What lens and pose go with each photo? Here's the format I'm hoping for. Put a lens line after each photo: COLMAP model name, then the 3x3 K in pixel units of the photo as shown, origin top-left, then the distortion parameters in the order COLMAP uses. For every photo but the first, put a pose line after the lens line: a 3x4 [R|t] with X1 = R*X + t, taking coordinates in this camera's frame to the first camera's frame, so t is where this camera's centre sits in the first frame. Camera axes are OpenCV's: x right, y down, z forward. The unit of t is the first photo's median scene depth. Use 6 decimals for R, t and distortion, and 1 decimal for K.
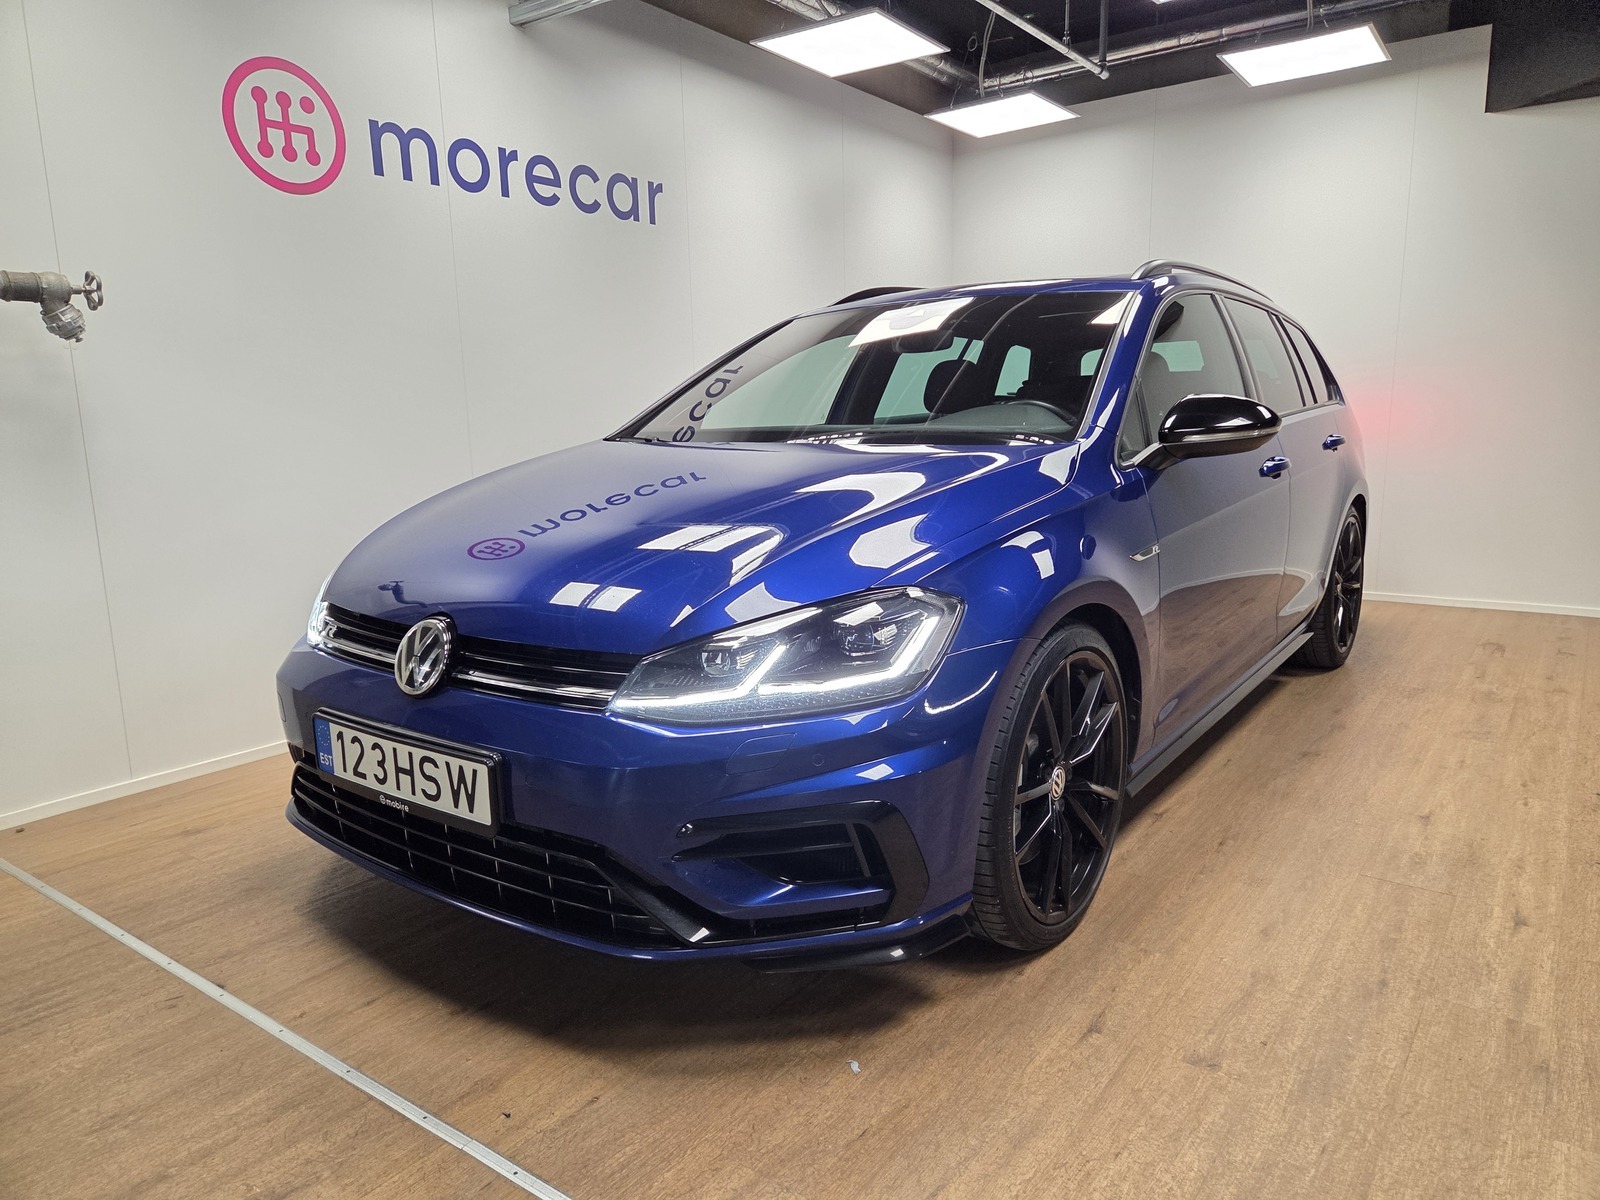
lens RADIAL K [[1074.3, 0, 813.2], [0, 1074.3, 611.3], [0, 0, 1]] dist [0.059974, -0.047930]
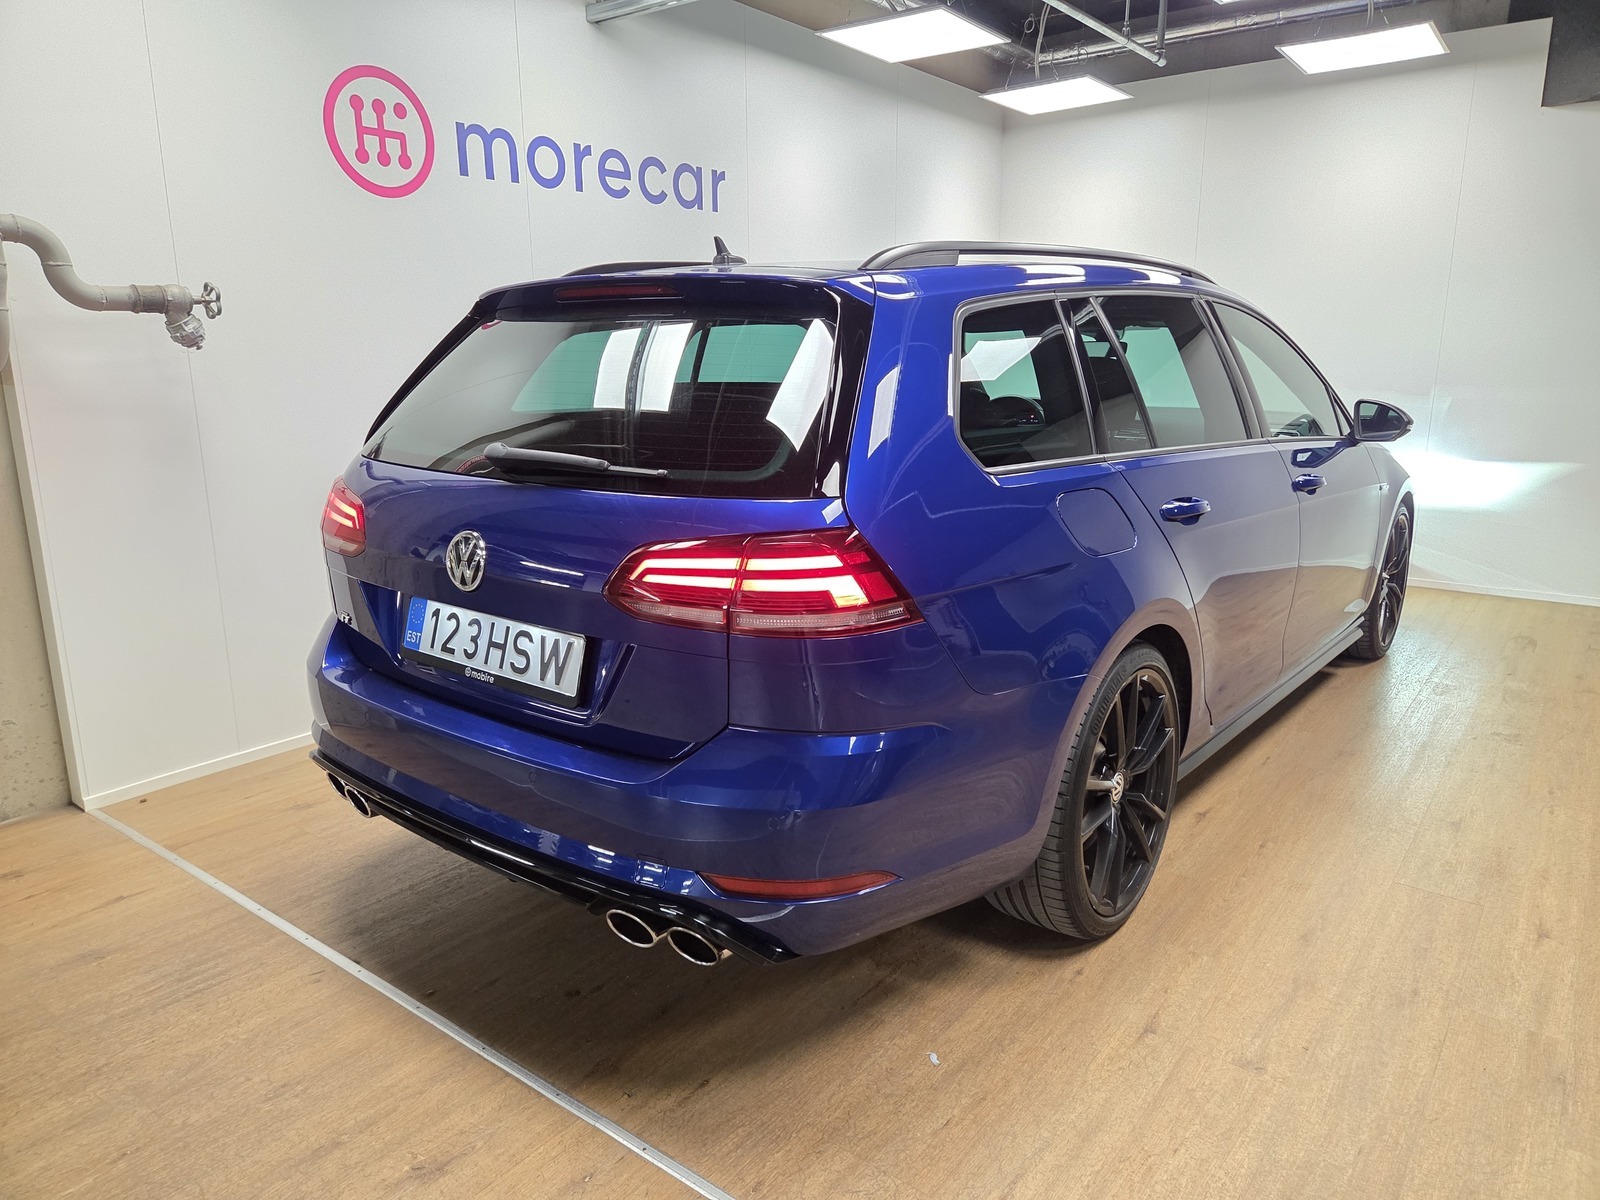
lens RADIAL K [[1074.3, 0, 811.9], [0, 1074.3, 594.8], [0, 0, 1]] dist [0.059974, -0.047930]
pose [[0.999602, 0.021969, -0.017672, -0.050118], [-0.021230, 0.998934, 0.040990, -0.063660], [0.018554, -0.040599, 0.999003, -0.061685]]
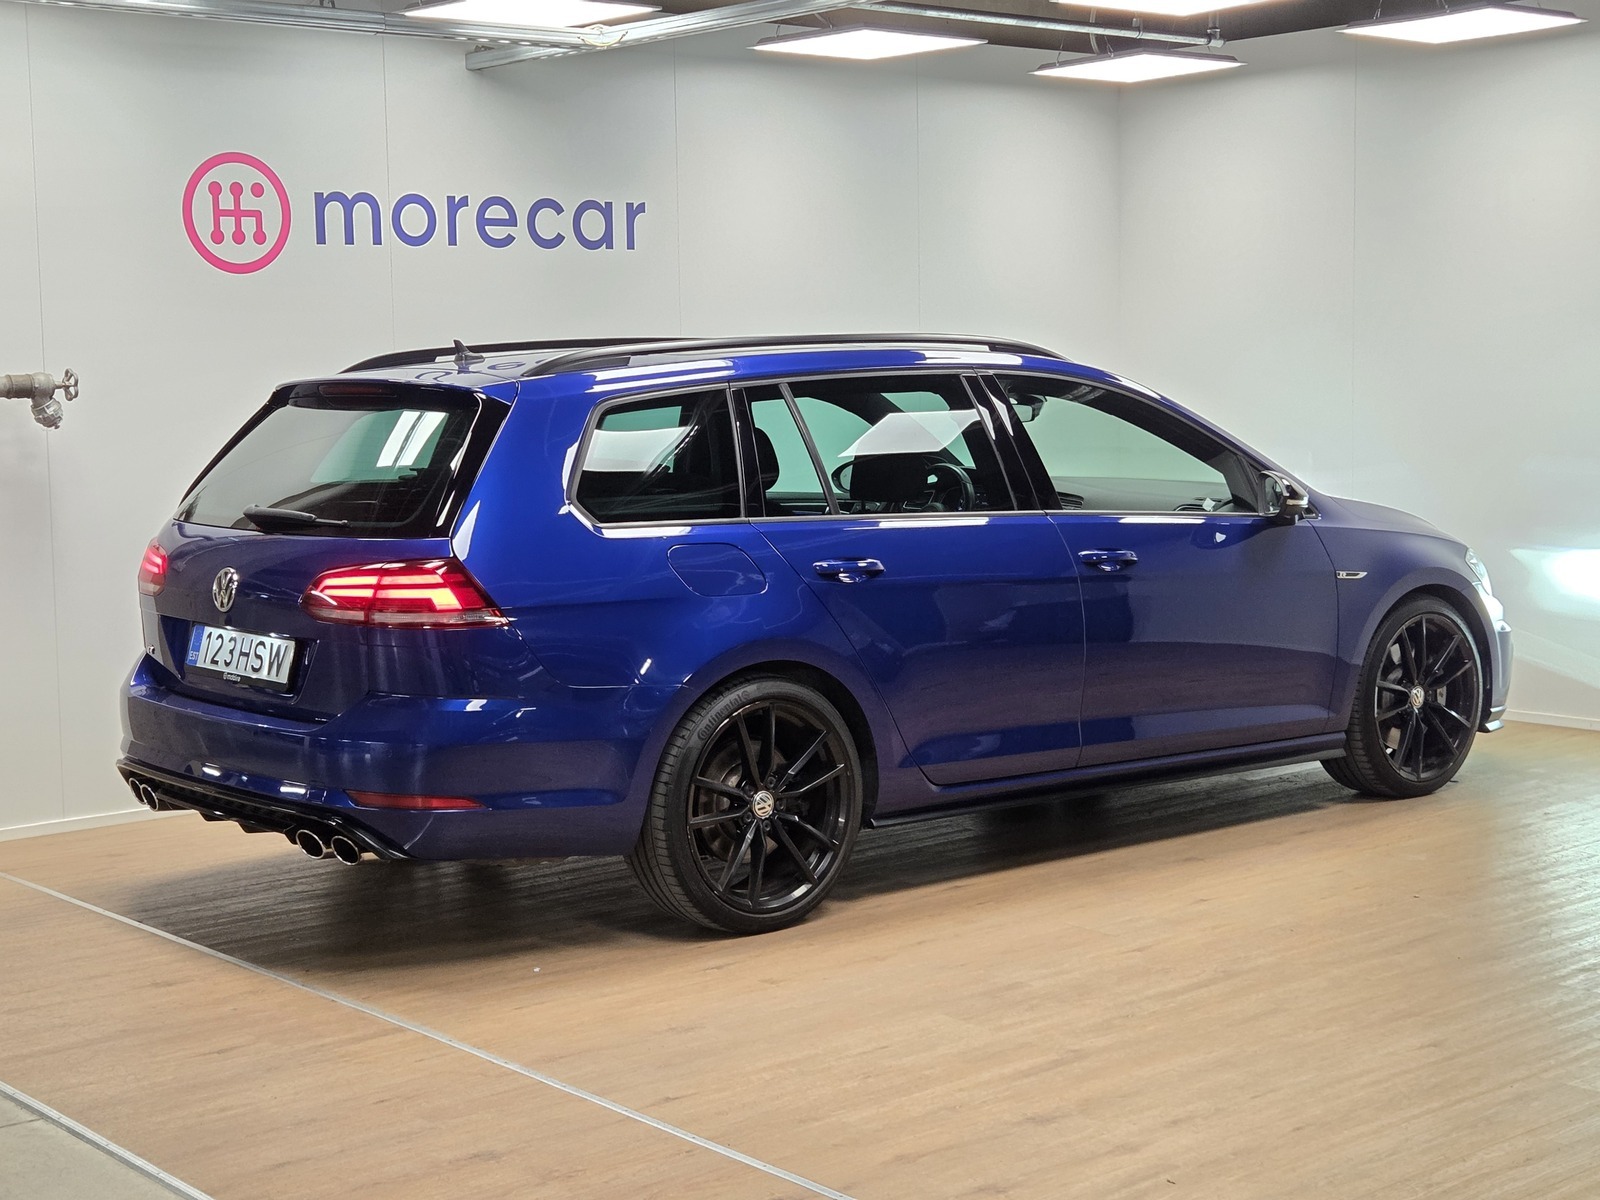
lens RADIAL K [[2482.7, 0, 796.2], [0, 2482.7, 591.3], [0, 0, 1]] dist [0.092972, 0.000000]
pose [[0.972352, 0.027153, -0.231936, 0.729890], [-0.046873, 0.995697, -0.079941, 0.105405], [0.228767, 0.088603, 0.969441, -1.411955]]
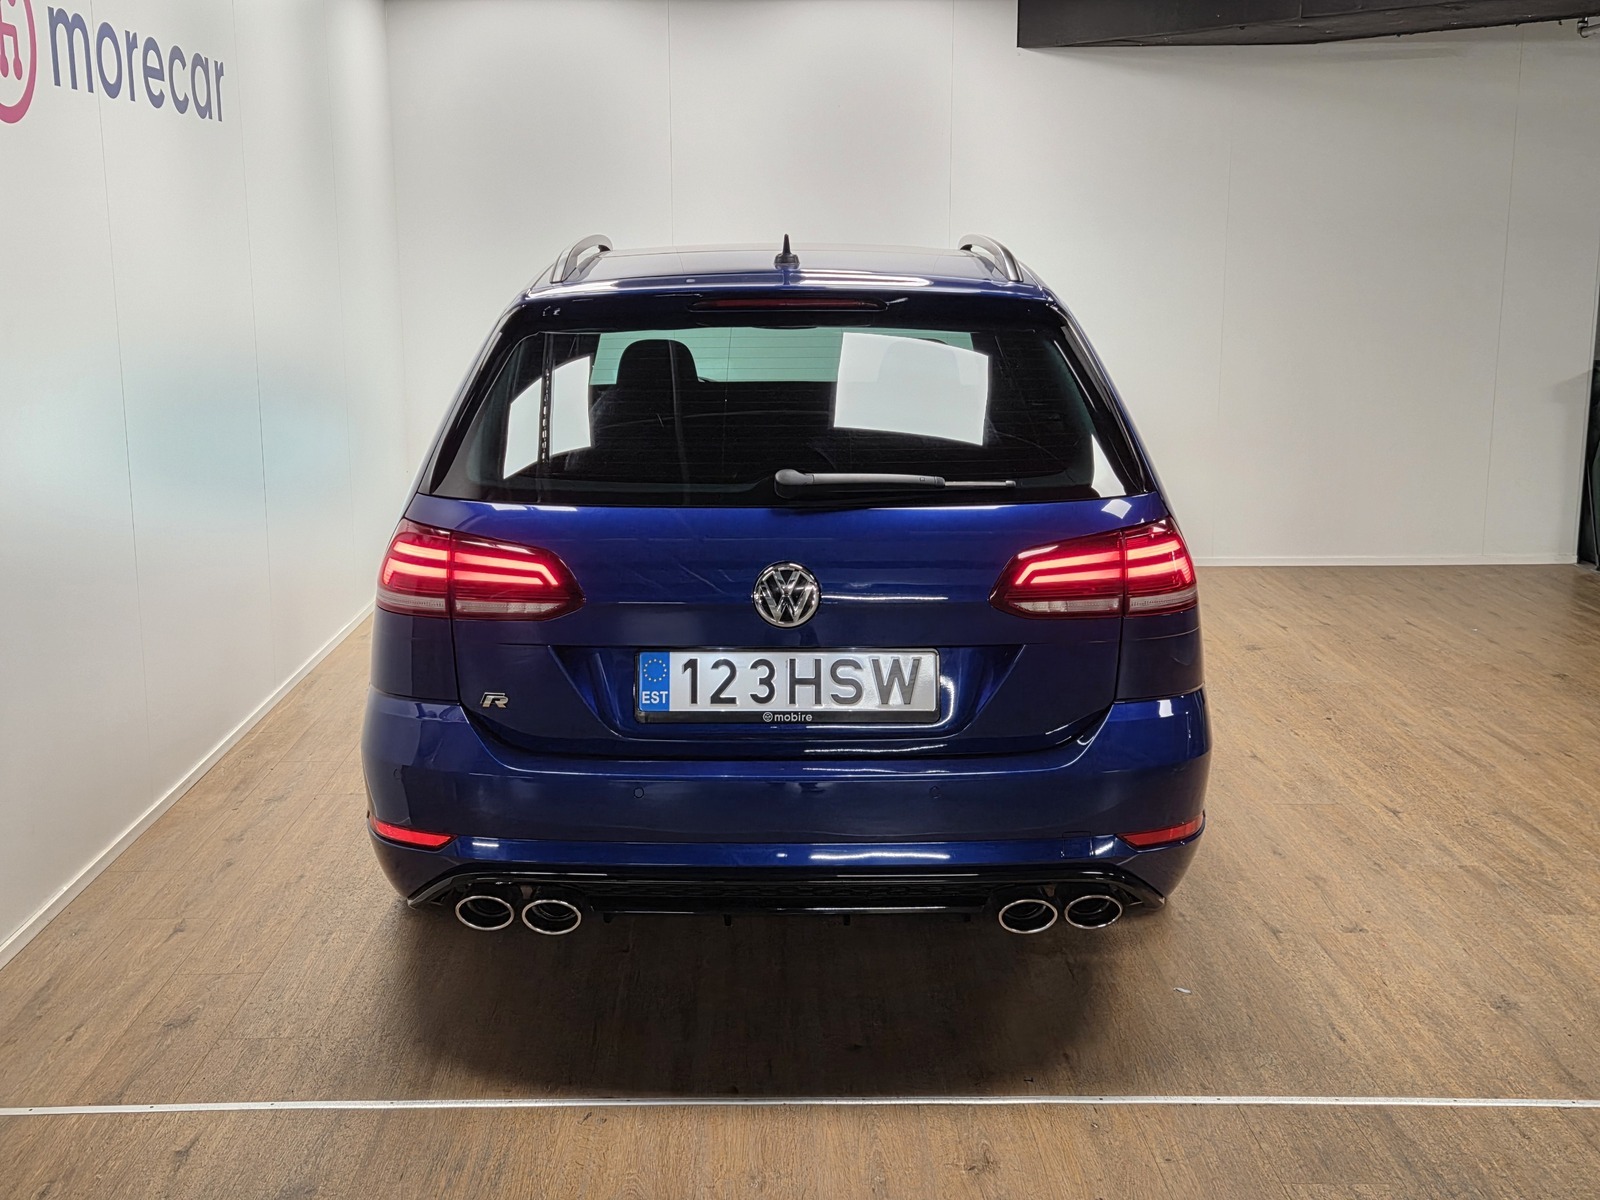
lens RADIAL K [[1831.8, 0, 799.8], [0, 1831.8, 594.5], [0, 0, 1]] dist [0.072221, 0.000000]
pose [[0.795258, -0.094962, 0.598788, -0.977341], [0.097361, 0.994842, 0.028466, -0.084368], [-0.598403, 0.035661, 0.800402, -0.279240]]
